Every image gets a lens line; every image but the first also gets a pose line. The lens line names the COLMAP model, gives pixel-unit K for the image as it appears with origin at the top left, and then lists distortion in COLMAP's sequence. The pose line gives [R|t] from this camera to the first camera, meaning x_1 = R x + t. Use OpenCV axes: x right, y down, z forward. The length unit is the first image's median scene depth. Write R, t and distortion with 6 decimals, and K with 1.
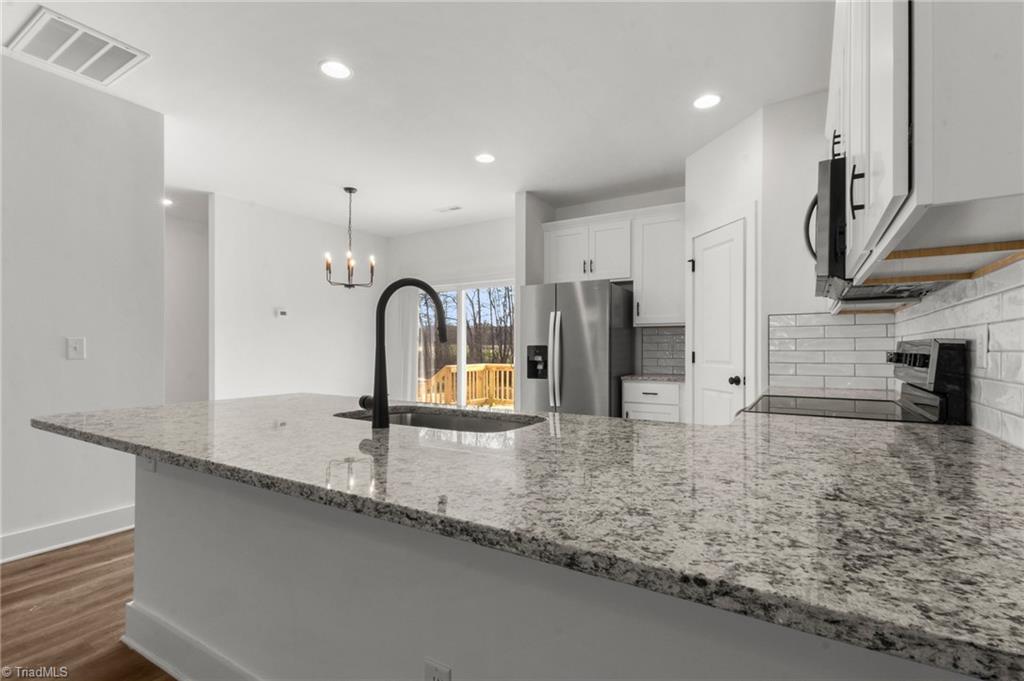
lens RADIAL K [[476.3, 0, 509.3], [0, 476.3, 343.4], [0, 0, 1]] dist [0.003452, 0.003033]
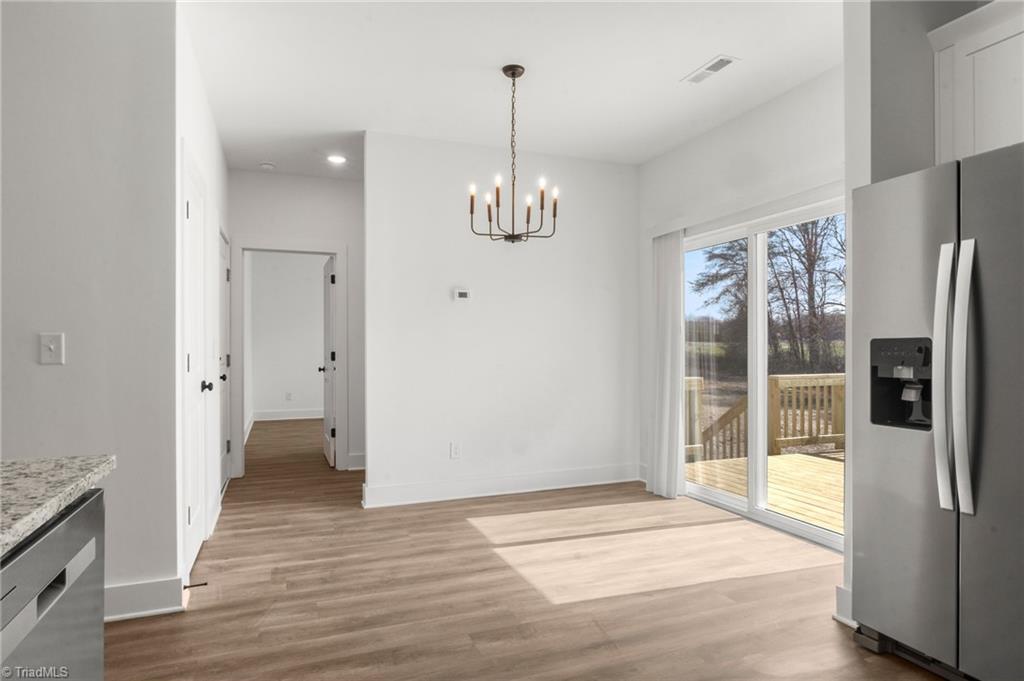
lens RADIAL K [[586.6, 0, 516.2], [0, 586.6, 343.4], [0, 0, 1]] dist [-0.009814, -0.001570]
pose [[0.807998, -0.006083, -0.589154, 0.086921], [0.009291, 0.999954, 0.002418, 0.004225], [0.589112, -0.007428, 0.808017, 0.460770]]
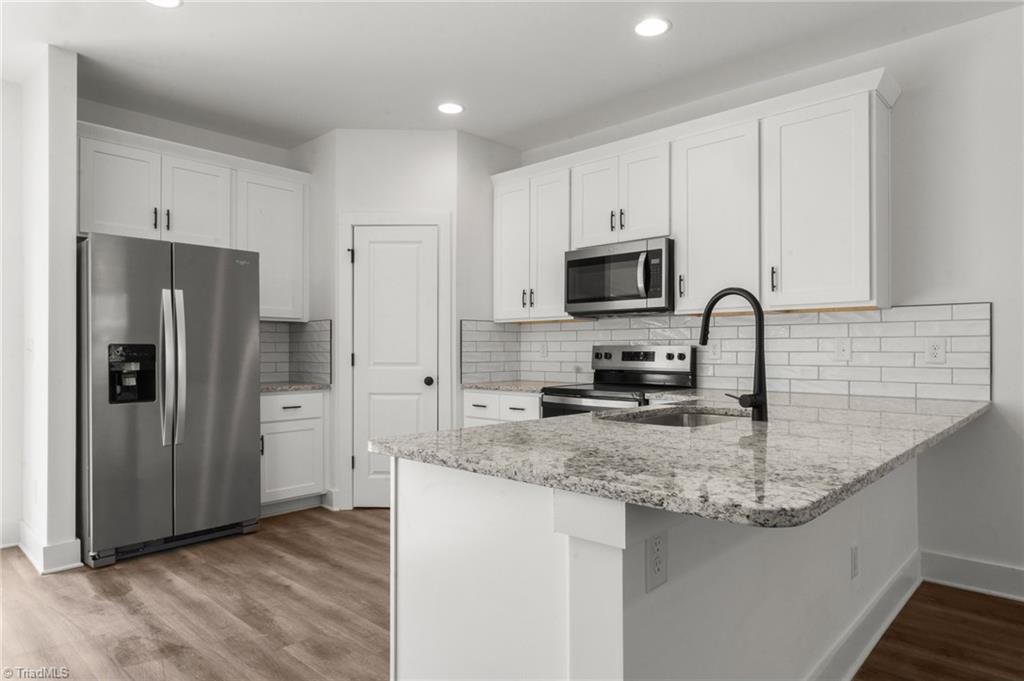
lens RADIAL K [[586.6, 0, 502.2], [0, 586.6, 350.1], [0, 0, 1]] dist [-0.009814, -0.001570]
pose [[0.192210, -0.001875, 0.981352, -0.548935], [-0.010926, 0.999932, 0.004051, 0.003315], [-0.981293, -0.011501, 0.192176, 0.442750]]
